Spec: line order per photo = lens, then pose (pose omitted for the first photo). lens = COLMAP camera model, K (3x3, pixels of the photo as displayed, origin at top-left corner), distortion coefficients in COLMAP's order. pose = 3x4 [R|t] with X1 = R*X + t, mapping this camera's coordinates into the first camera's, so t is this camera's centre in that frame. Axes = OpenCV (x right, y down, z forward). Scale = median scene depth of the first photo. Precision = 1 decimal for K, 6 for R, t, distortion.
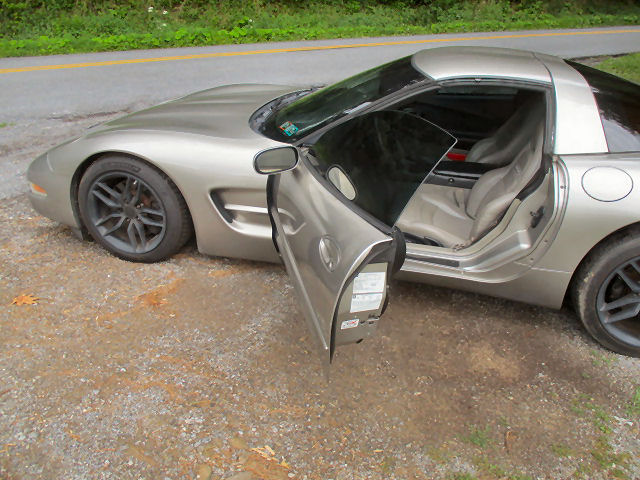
lens RADIAL K [[530.3, 0, 327.9], [0, 530.3, 233.4], [0, 0, 1]] dist [-0.031738, 0.014692]
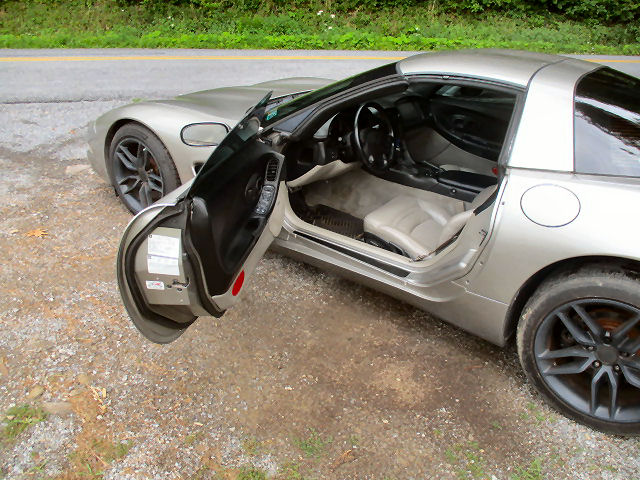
lens RADIAL K [[530.3, 0, 327.9], [0, 530.3, 233.4], [0, 0, 1]] dist [-0.031738, 0.014692]
pose [[0.934982, 0.166920, -0.312964, 0.367595], [-0.173132, 0.984866, 0.008049, 0.003099], [0.309571, 0.046658, 0.949731, 0.068795]]
